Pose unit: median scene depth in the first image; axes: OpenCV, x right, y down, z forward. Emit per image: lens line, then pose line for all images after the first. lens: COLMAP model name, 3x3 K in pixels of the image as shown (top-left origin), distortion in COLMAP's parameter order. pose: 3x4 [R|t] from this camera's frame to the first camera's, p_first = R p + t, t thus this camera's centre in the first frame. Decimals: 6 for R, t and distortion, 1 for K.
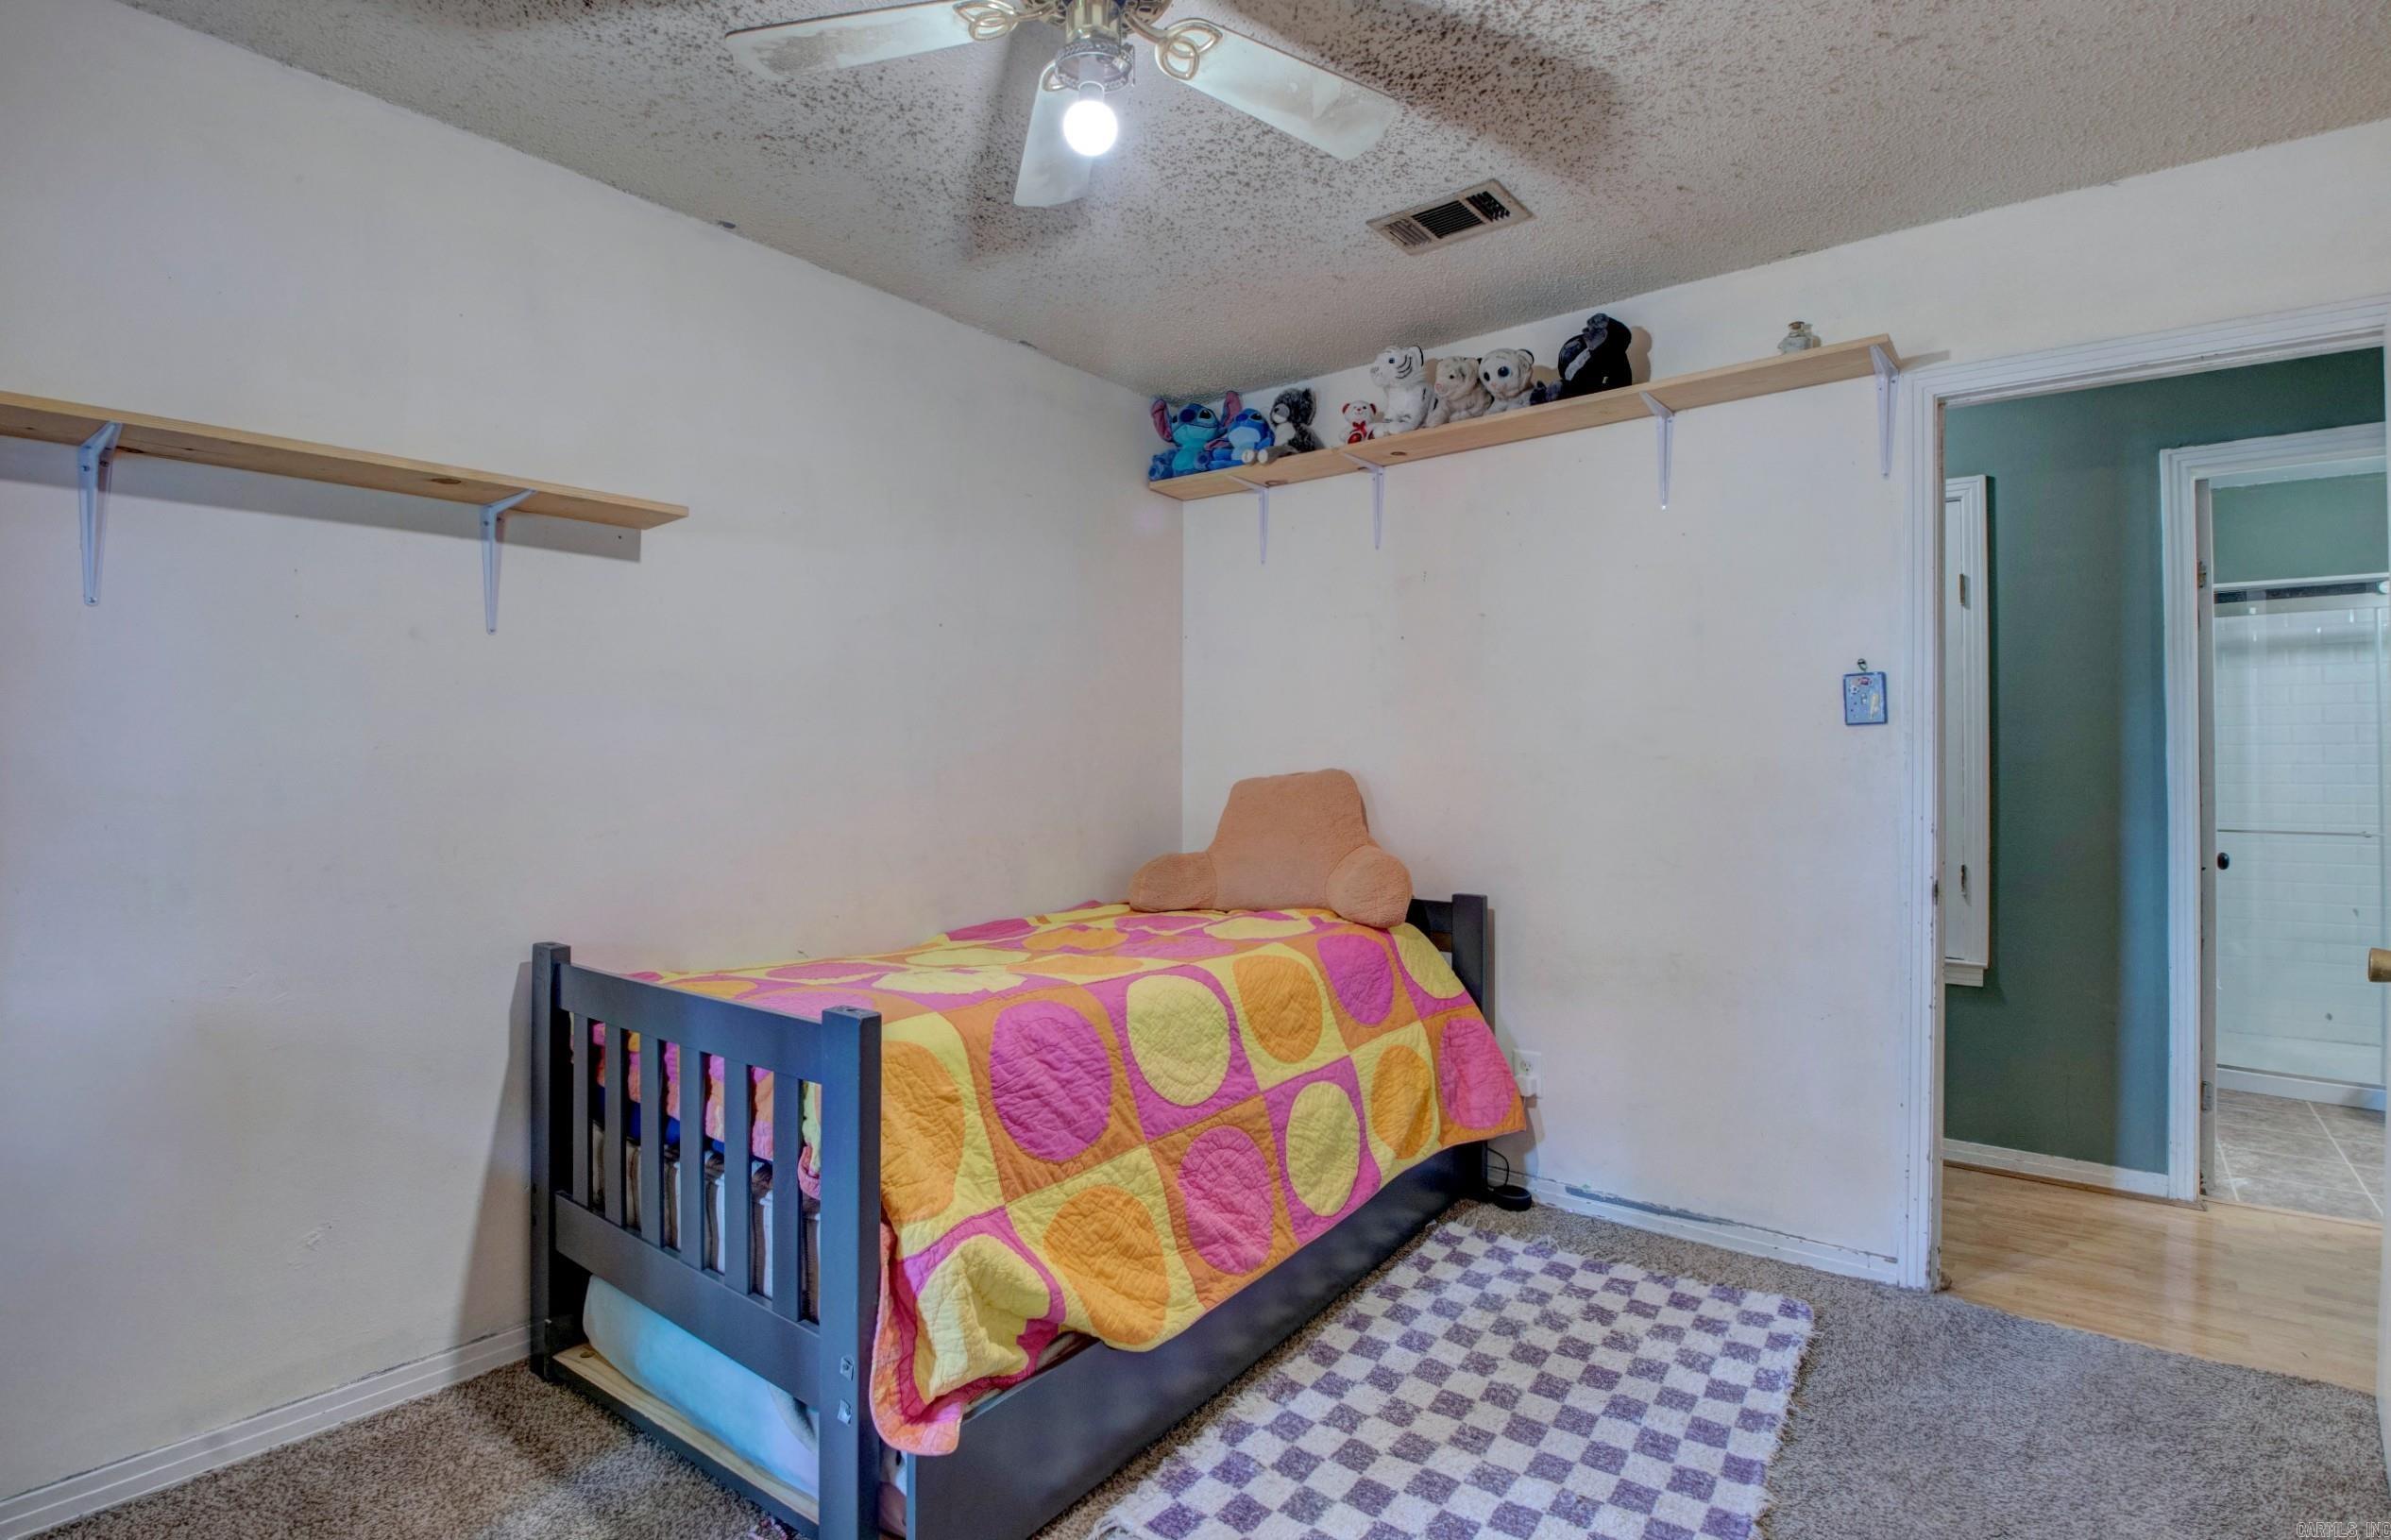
lens RADIAL K [[1114.2, 0, 1193.6], [0, 1114.2, 765.3], [0, 0, 1]] dist [0.001504, -0.019937]
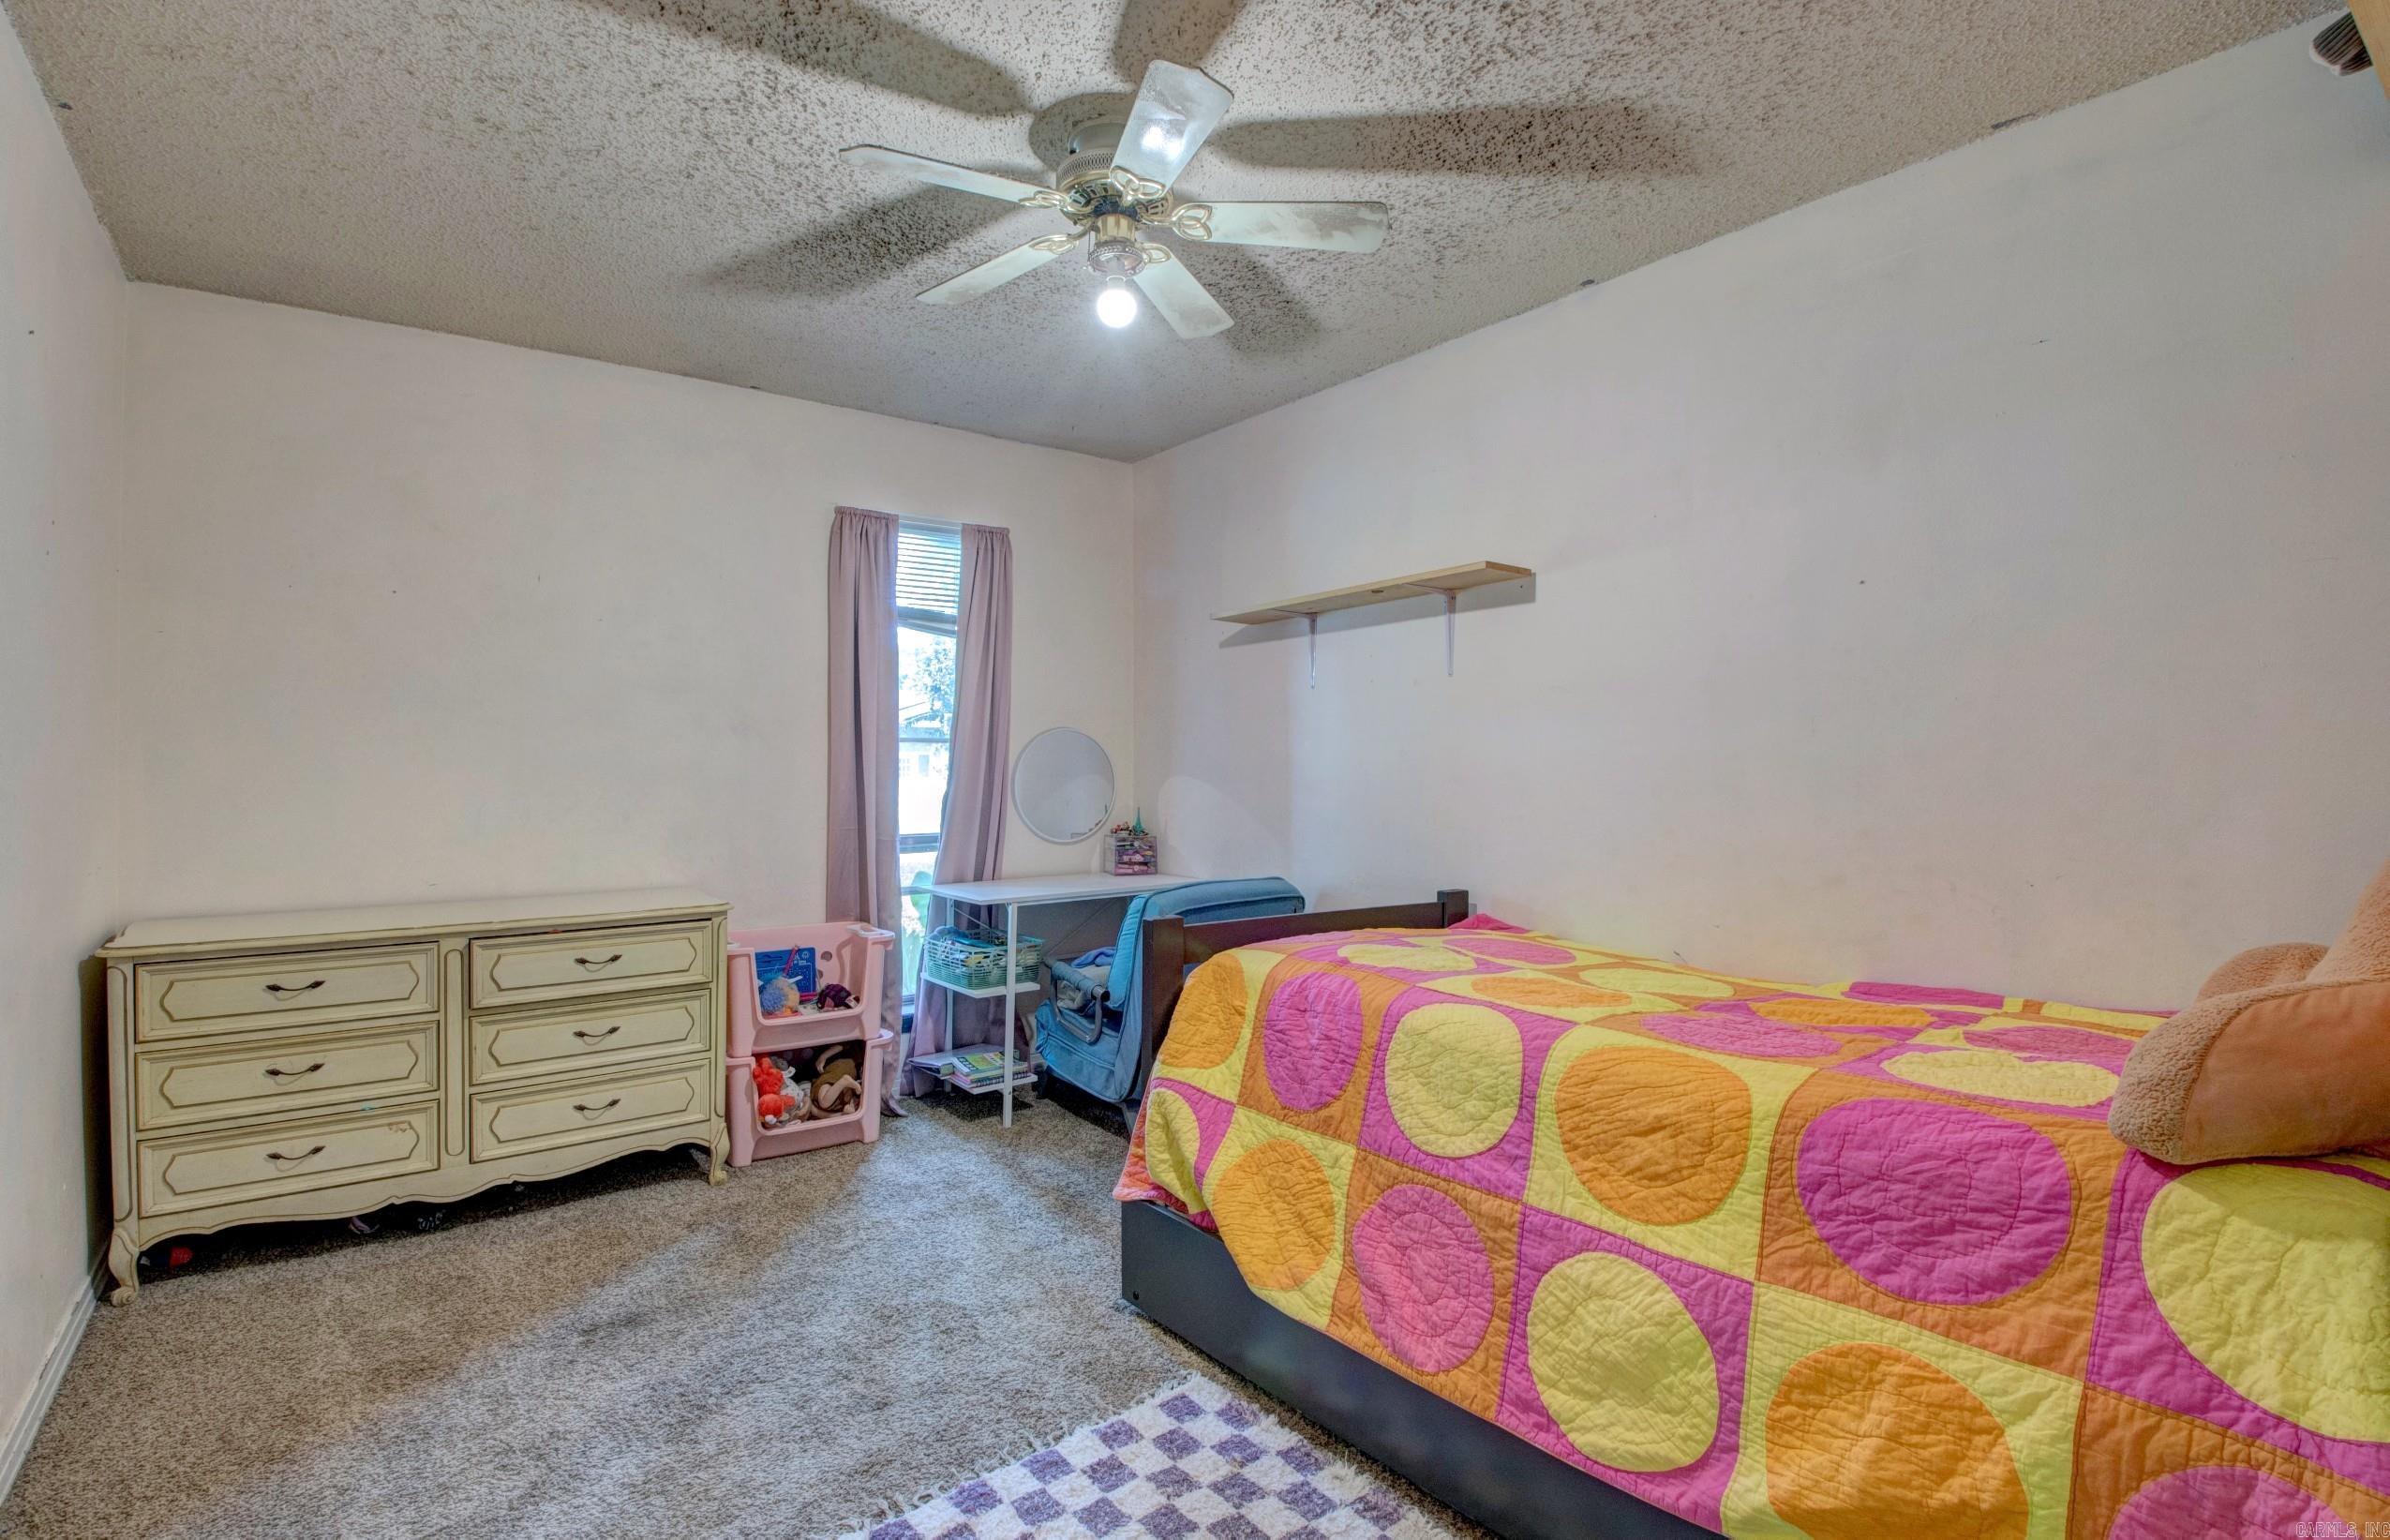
lens RADIAL K [[1113.8, 0, 1199.7], [0, 1113.8, 766.4], [0, 0, 1]] dist [0.001504, -0.019937]
pose [[-0.247901, 0.000869, -0.968785, 0.751744], [0.002430, 0.999997, 0.000275, 0.001212], [0.968782, -0.002286, -0.247902, 0.880185]]
